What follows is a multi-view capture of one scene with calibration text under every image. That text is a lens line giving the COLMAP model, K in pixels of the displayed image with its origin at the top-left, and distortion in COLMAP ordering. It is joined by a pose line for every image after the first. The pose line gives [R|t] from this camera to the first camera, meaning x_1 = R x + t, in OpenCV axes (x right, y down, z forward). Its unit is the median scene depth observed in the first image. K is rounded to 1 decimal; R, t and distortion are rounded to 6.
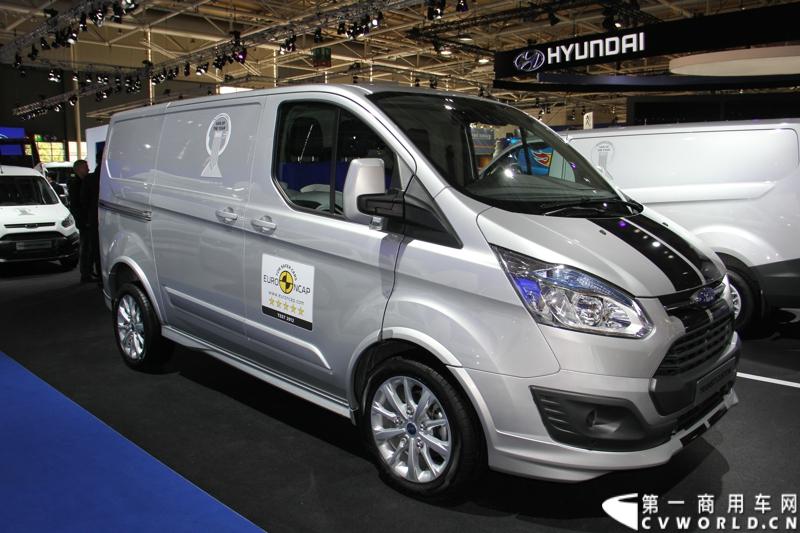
lens RADIAL K [[656.3, 0, 411.9], [0, 656.3, 273.9], [0, 0, 1]] dist [-0.157269, 0.107957]
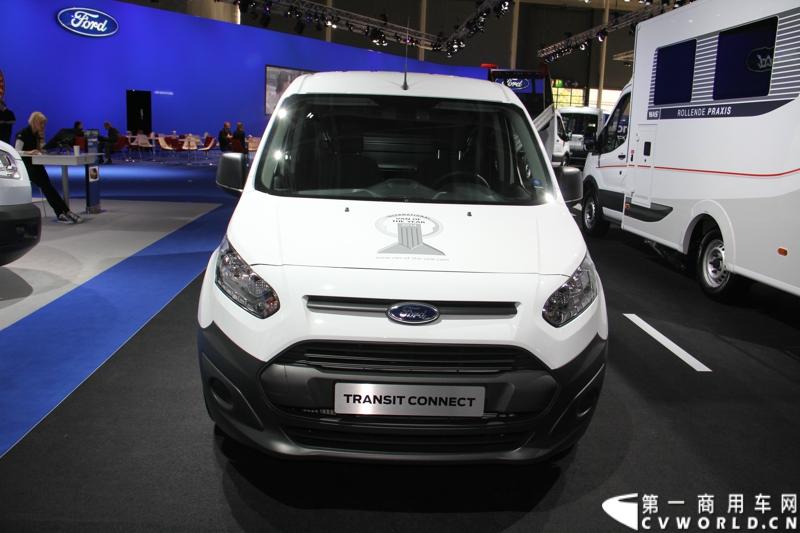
lens RADIAL K [[656.3, 0, 395.4], [0, 656.3, 270.1], [0, 0, 1]] dist [-0.157269, 0.107957]
pose [[0.715912, 0.175390, -0.675802, -0.108587], [-0.134470, 0.984449, 0.113042, -0.027614], [0.685119, 0.009947, 0.728363, 0.196524]]
